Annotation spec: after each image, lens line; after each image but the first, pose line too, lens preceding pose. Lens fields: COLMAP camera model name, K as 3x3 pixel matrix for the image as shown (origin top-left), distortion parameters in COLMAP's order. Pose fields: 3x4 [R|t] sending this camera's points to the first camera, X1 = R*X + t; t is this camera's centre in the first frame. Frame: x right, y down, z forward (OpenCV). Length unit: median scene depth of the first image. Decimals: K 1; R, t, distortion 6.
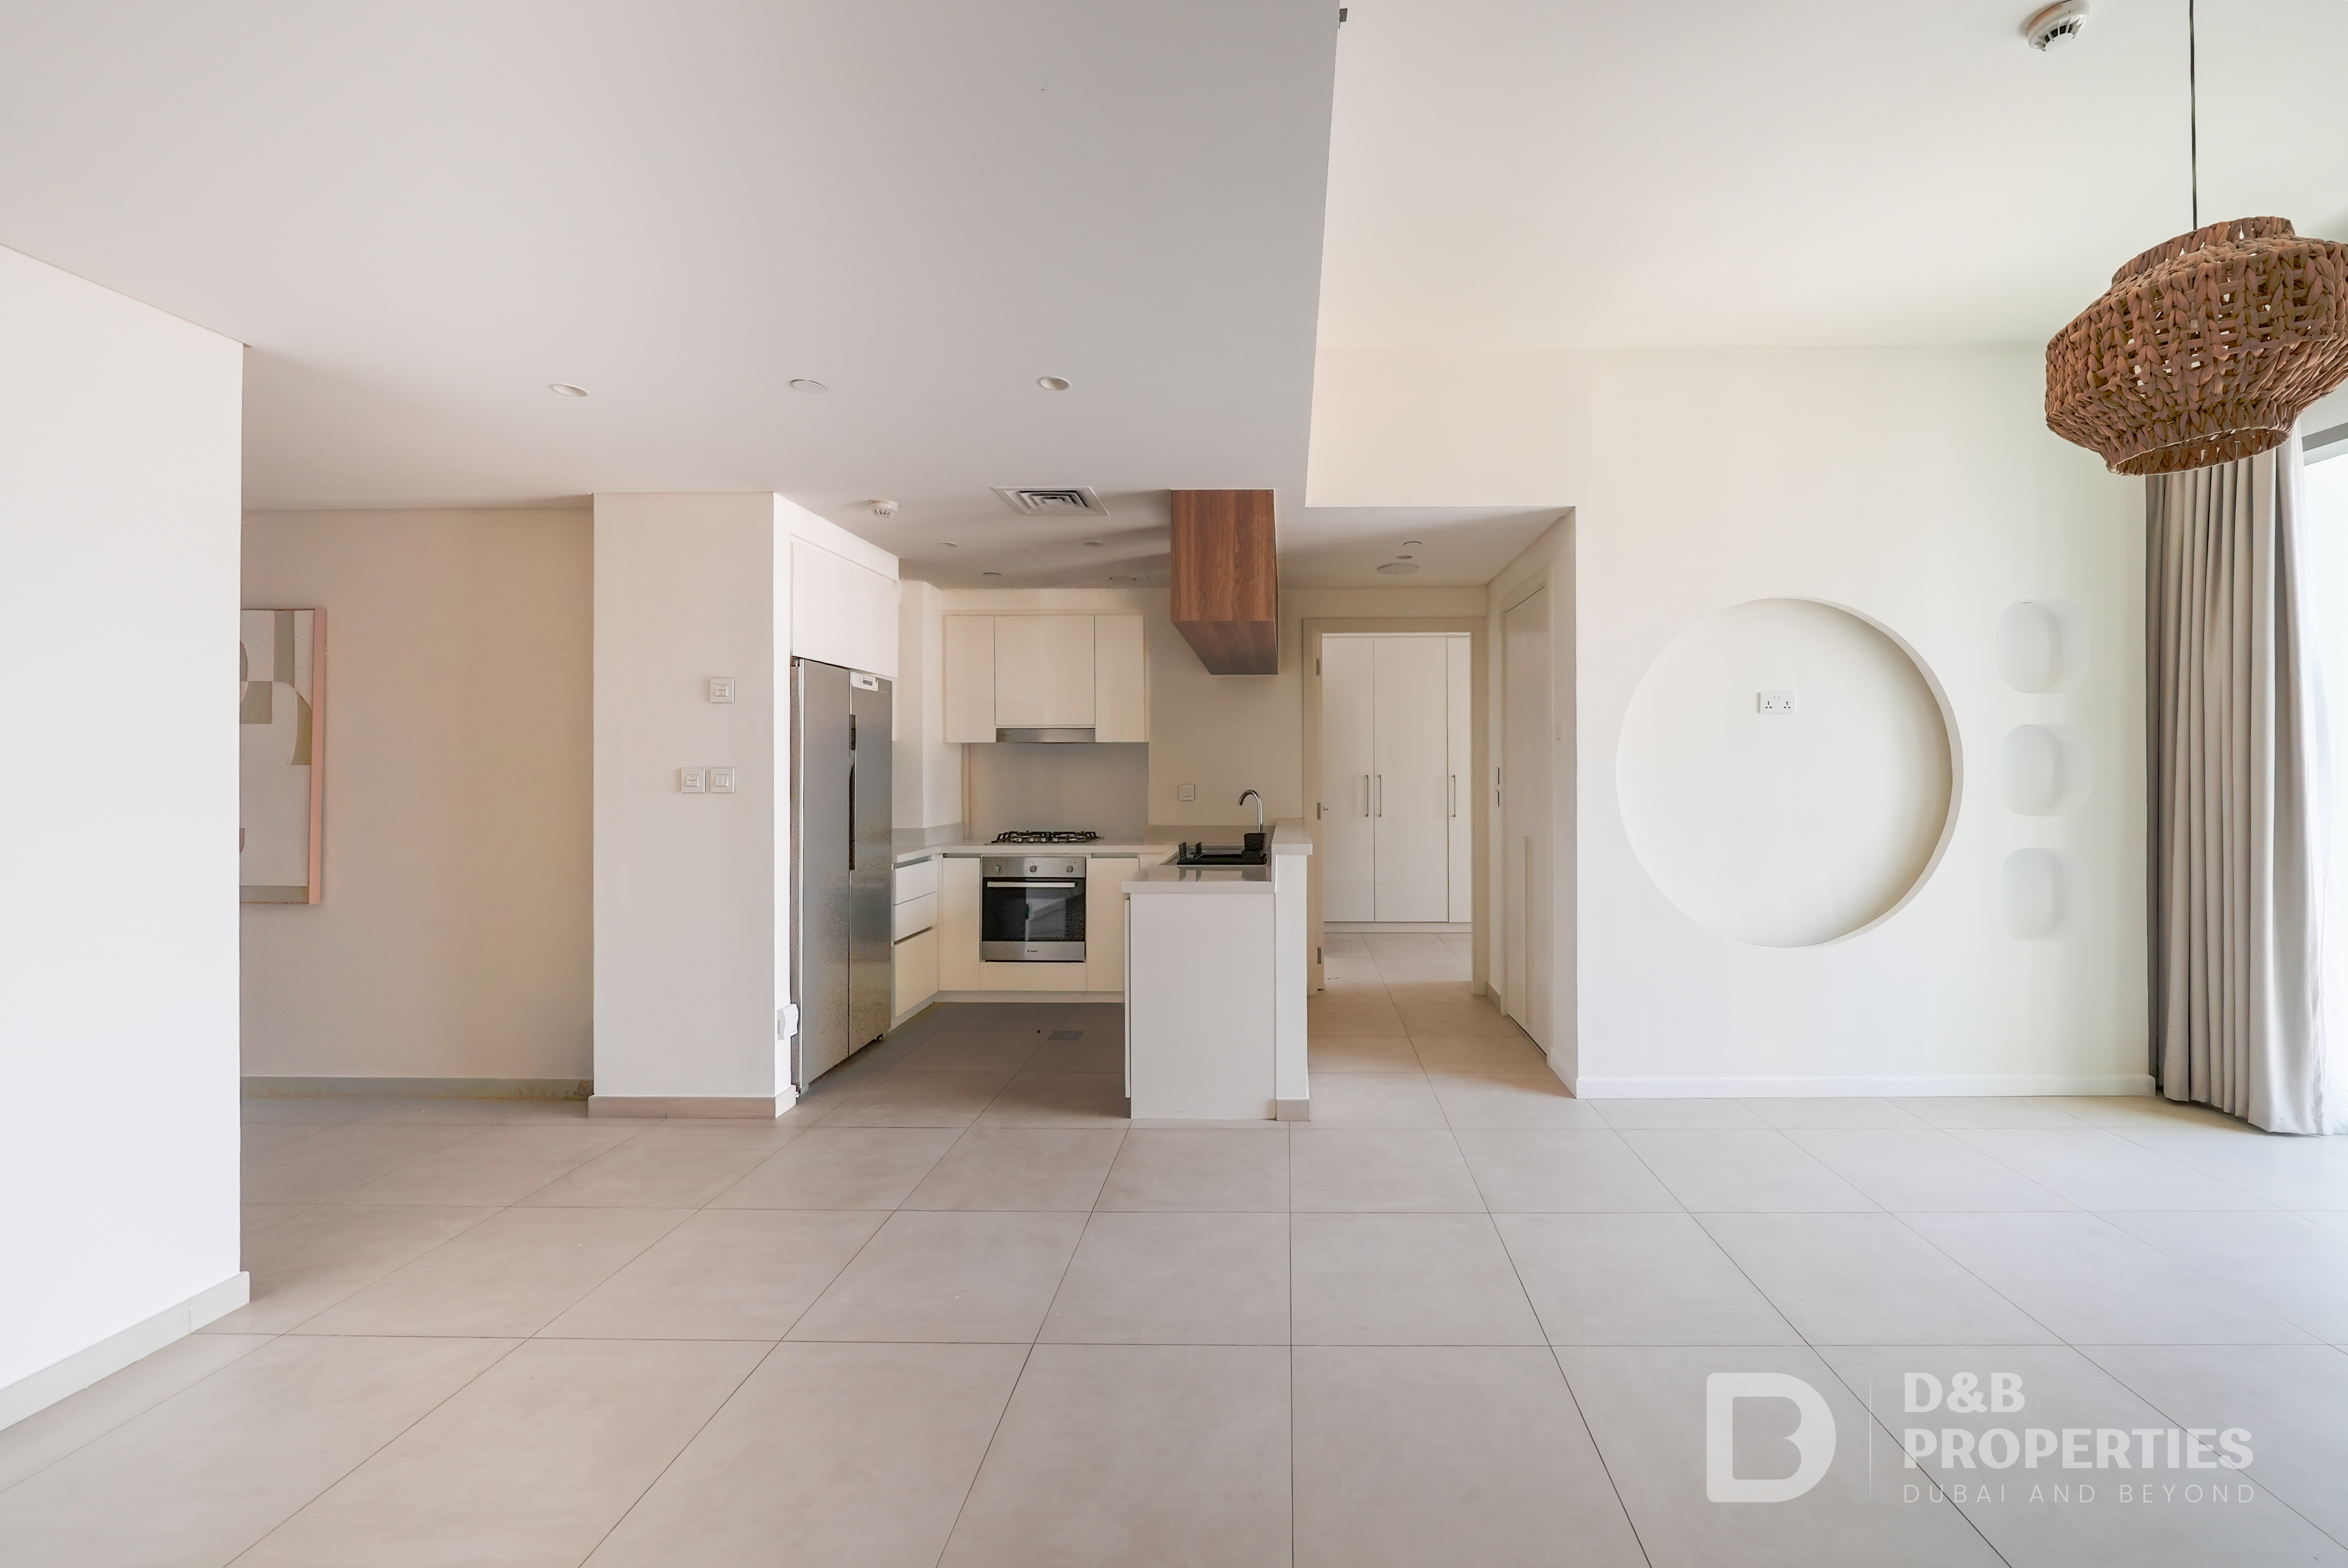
lens RADIAL K [[837.0, 0, 1253.2], [0, 837.0, 764.4], [0, 0, 1]] dist [-0.006249, -0.000056]
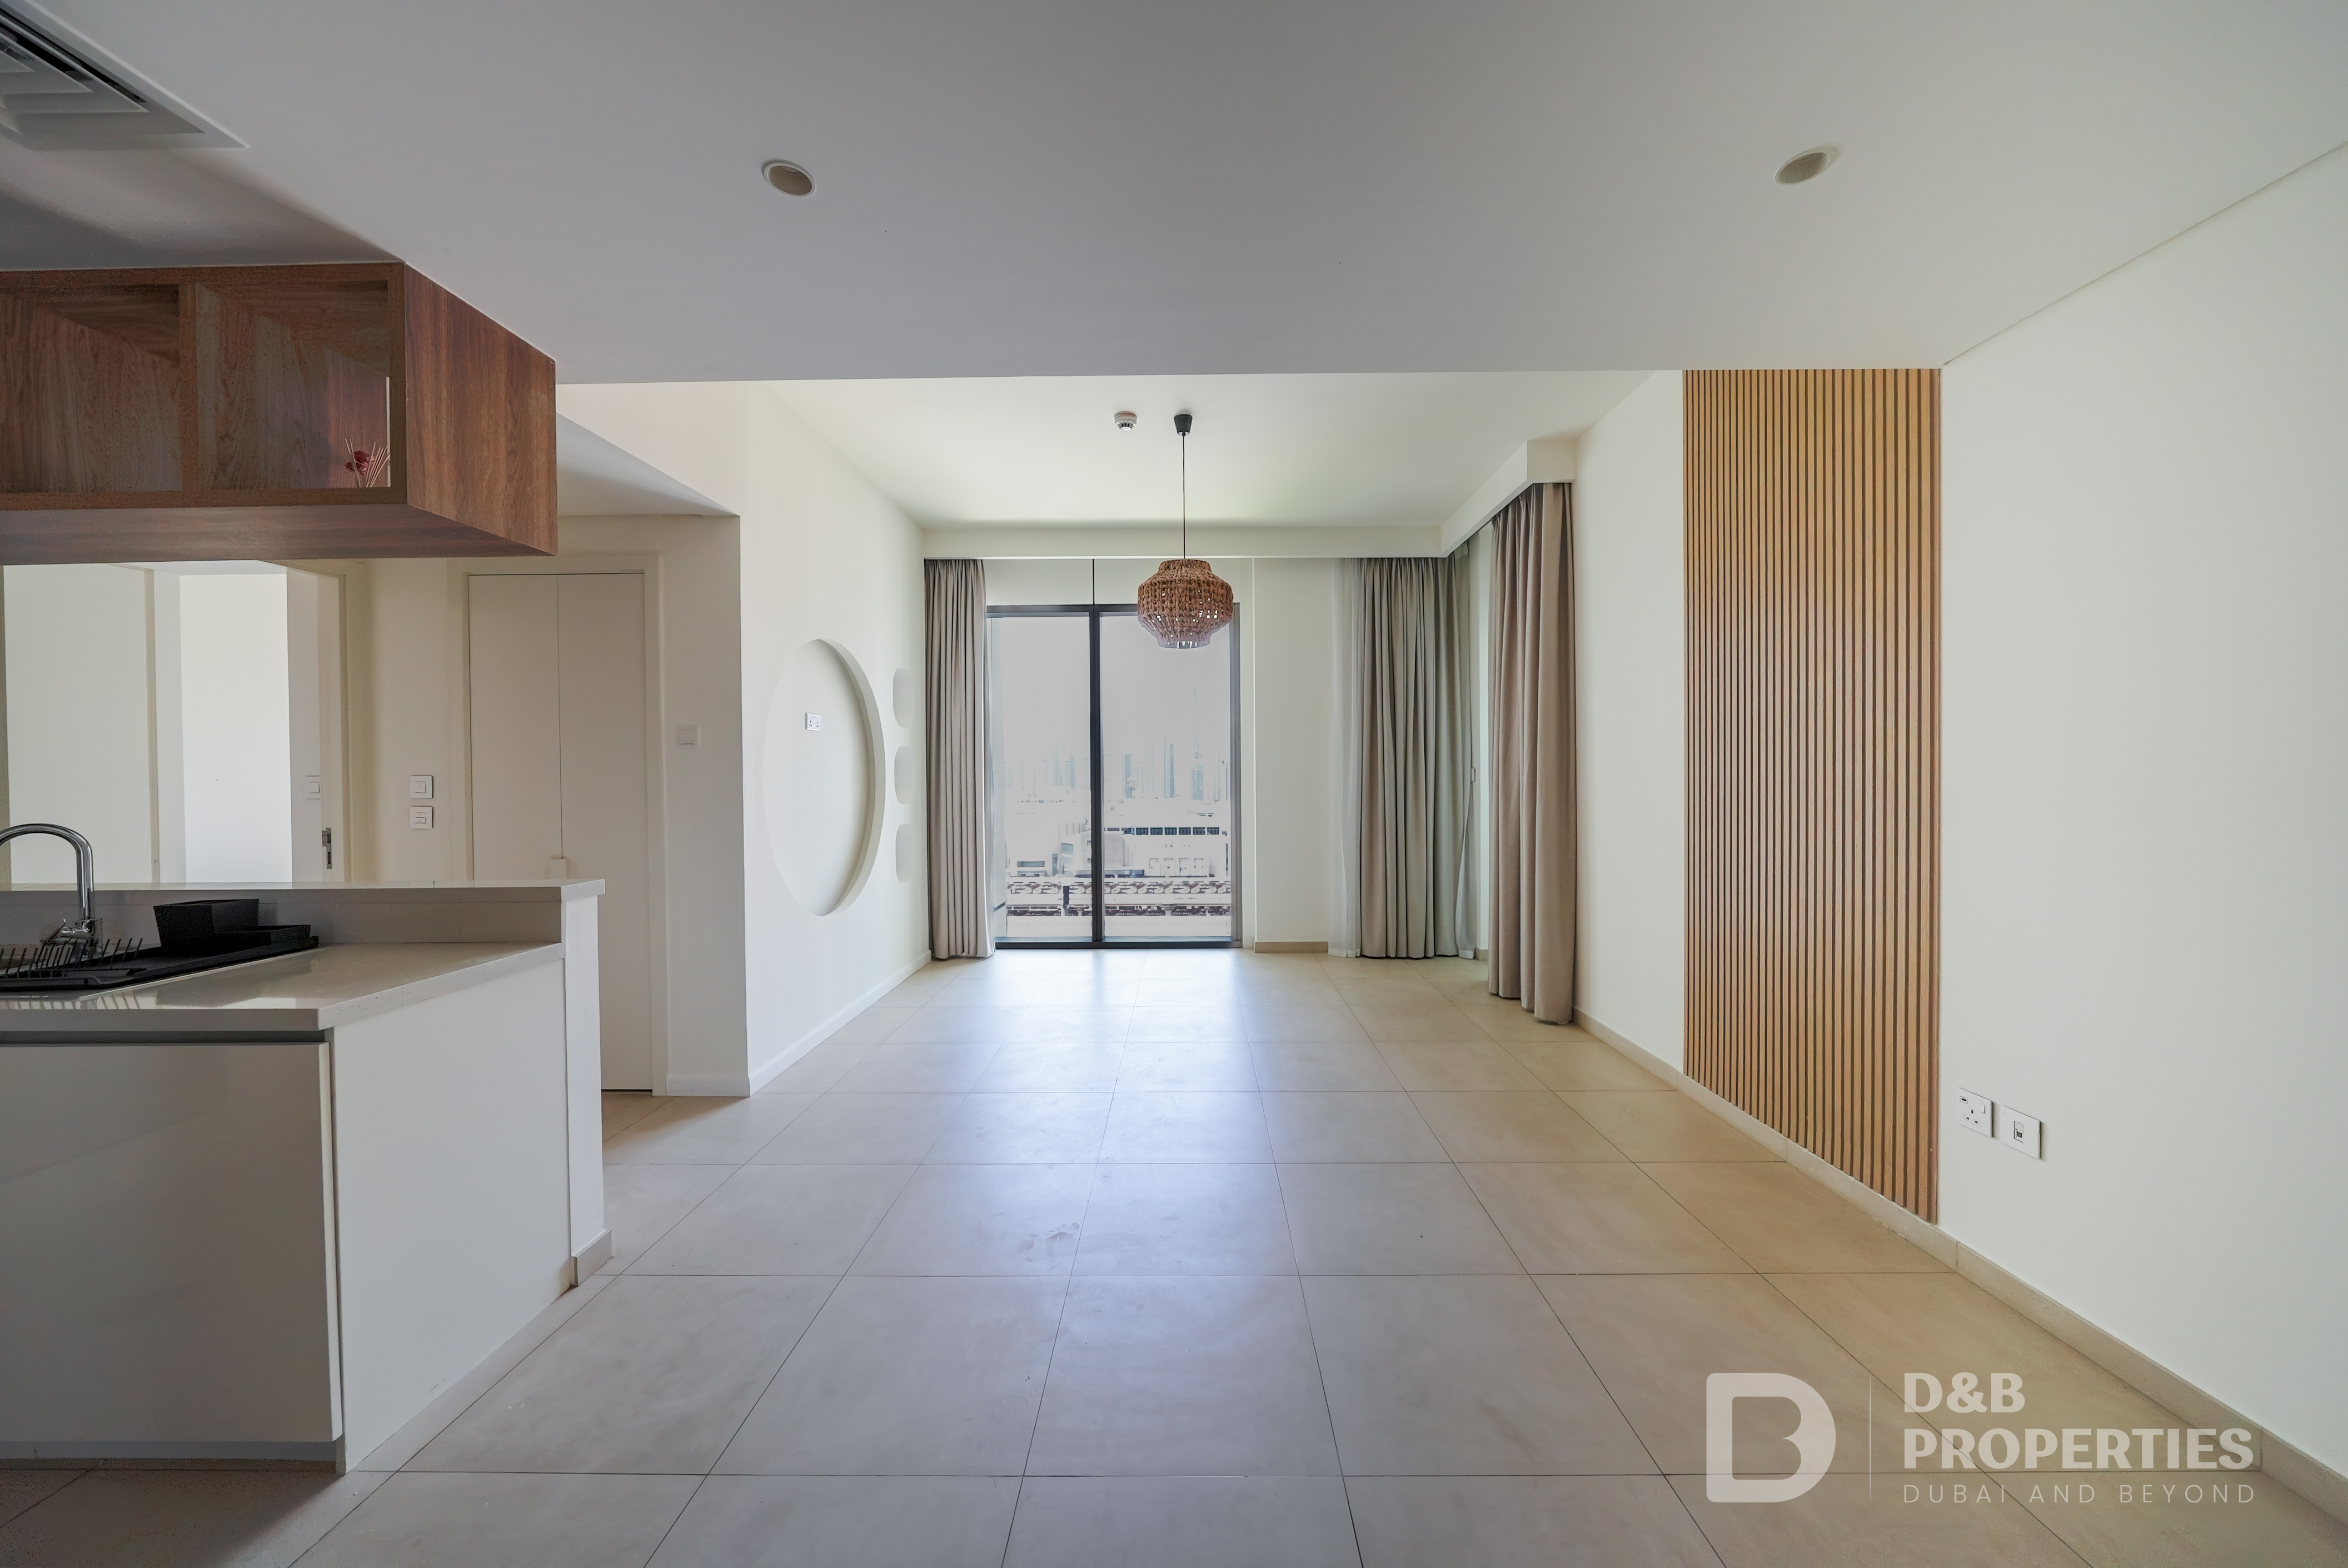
lens RADIAL K [[798.4, 0, 1183.5], [0, 798.4, 778.4], [0, 0, 1]] dist [-0.004695, -0.000087]
pose [[-0.016311, -0.005056, 0.999854, -0.585643], [0.002460, 0.999984, 0.005097, 0.004708], [-0.999864, 0.002543, -0.016298, 0.473559]]
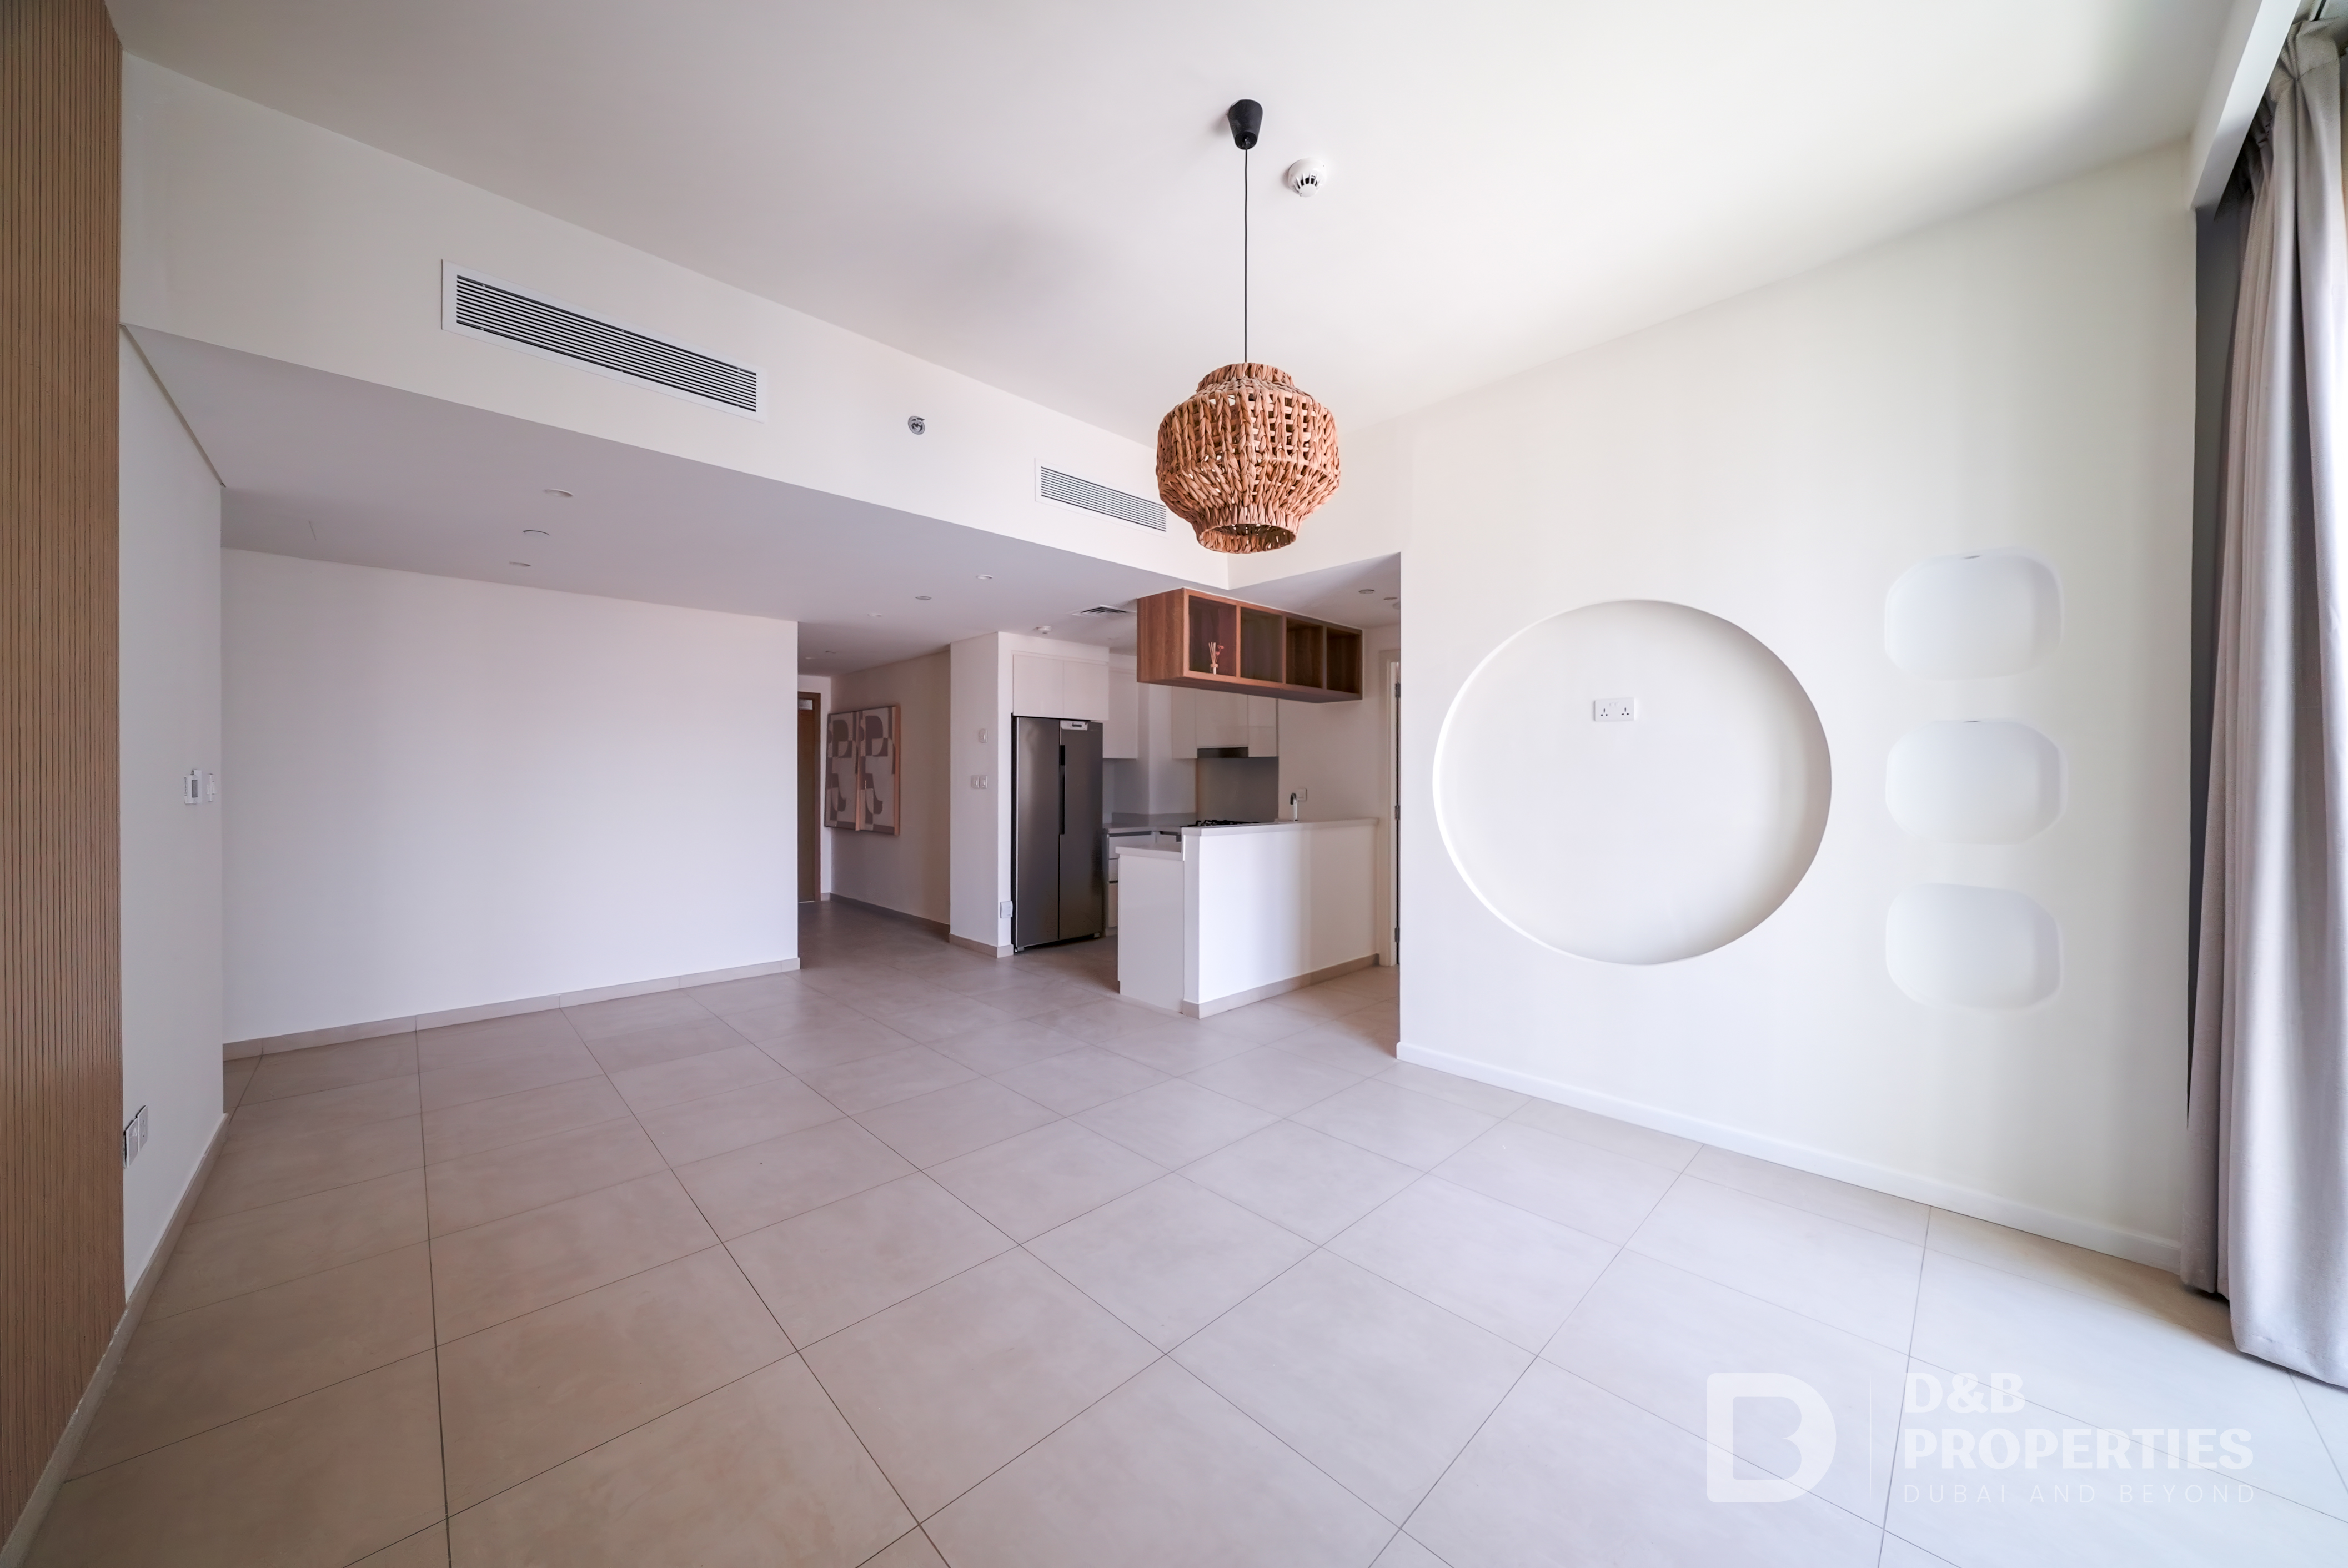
lens RADIAL K [[794.6, 0, 1180.2], [0, 794.6, 779.0], [0, 0, 1]] dist [-0.000867, -0.000077]
pose [[0.714492, 0.005037, -0.699625, 0.954990], [-0.000085, 0.999975, 0.007113, -0.000240], [0.699643, -0.005023, 0.714475, -0.007845]]
